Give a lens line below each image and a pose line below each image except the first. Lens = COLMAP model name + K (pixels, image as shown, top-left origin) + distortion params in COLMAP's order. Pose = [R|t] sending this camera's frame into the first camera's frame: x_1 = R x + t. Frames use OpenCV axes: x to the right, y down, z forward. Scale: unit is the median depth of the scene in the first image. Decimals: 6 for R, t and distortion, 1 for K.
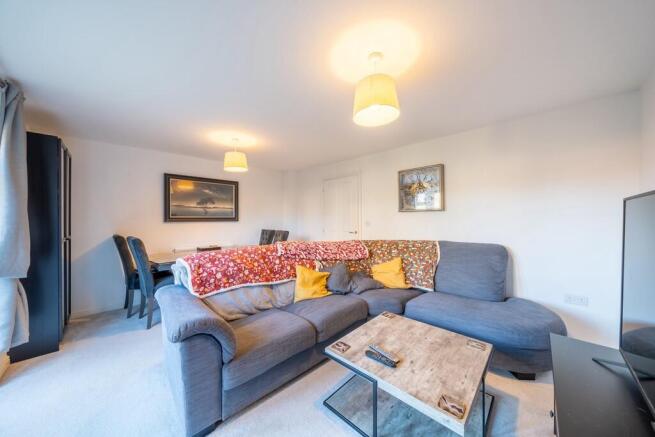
lens RADIAL K [[225.3, 0, 325.9], [0, 225.3, 220.3], [0, 0, 1]] dist [0.000033, 0.000002]
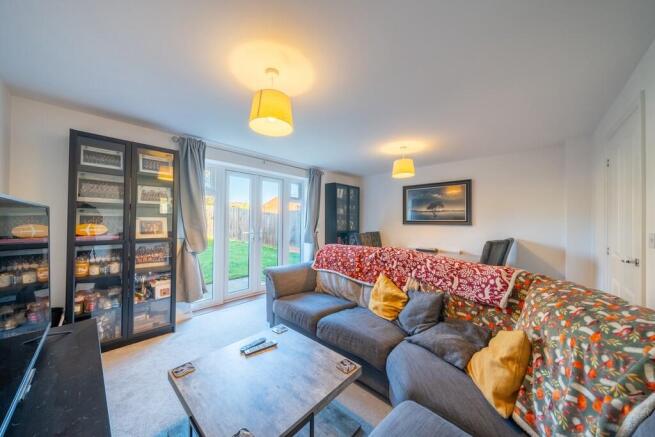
lens RADIAL K [[225.3, 0, 326.2], [0, 225.3, 216.1], [0, 0, 1]] dist [0.000033, 0.000002]
pose [[0.017472, -0.014285, -0.999745, 0.659135], [-0.015979, 0.999766, -0.014564, -0.014750], [0.999720, 0.016229, 0.017240, 0.627886]]
